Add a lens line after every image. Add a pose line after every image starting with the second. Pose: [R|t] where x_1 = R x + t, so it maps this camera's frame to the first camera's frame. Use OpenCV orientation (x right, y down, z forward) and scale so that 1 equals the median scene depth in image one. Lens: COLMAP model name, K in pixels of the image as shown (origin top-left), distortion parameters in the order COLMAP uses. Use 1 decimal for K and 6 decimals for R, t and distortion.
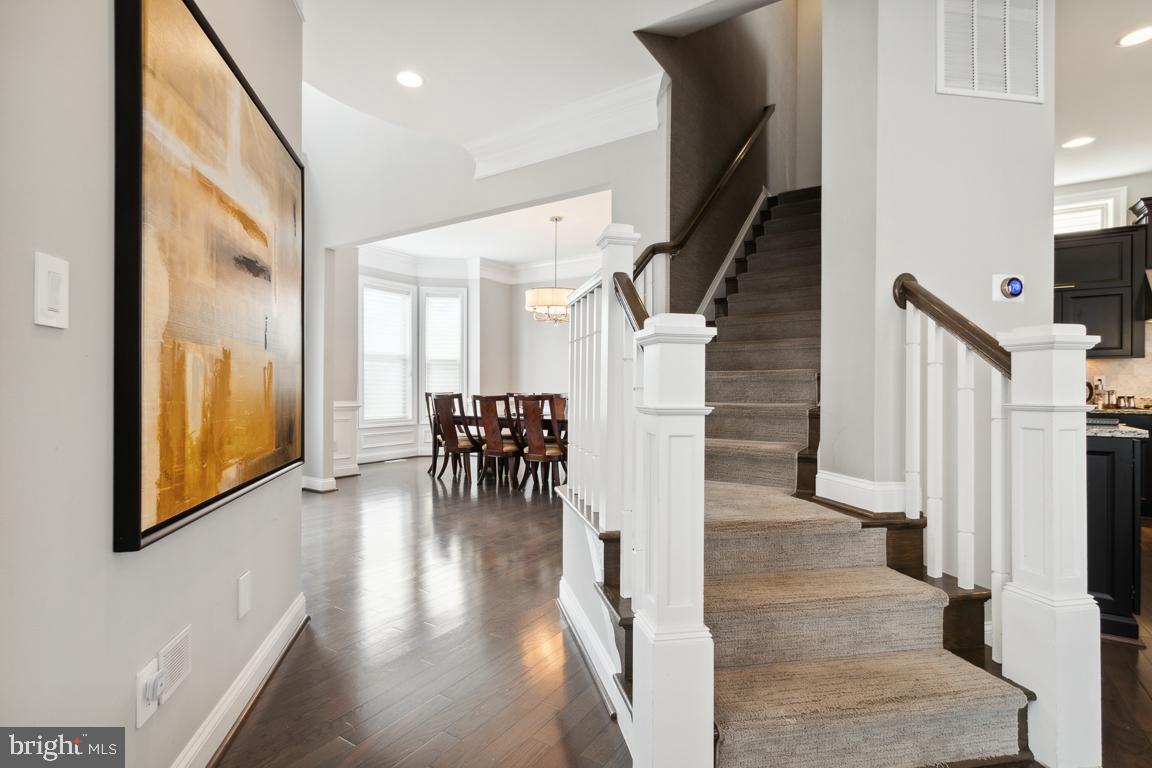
lens RADIAL K [[545.8, 0, 567.2], [0, 545.8, 382.9], [0, 0, 1]] dist [0.001580, -0.000630]
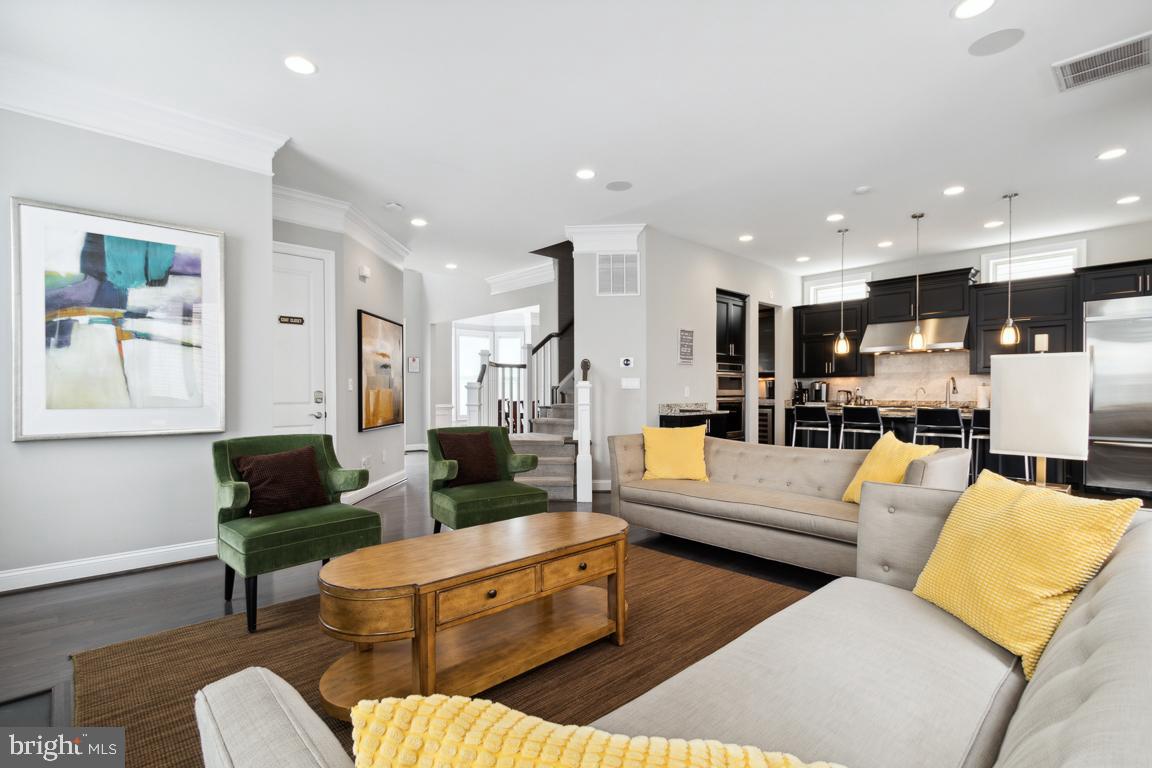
lens RADIAL K [[545.8, 0, 580.1], [0, 545.8, 387.7], [0, 0, 1]] dist [0.001580, -0.000630]
pose [[0.973600, -0.010912, -0.228001, 0.554491], [0.011068, 0.999939, -0.000593, -0.019320], [0.227993, -0.001947, 0.973661, -0.821104]]
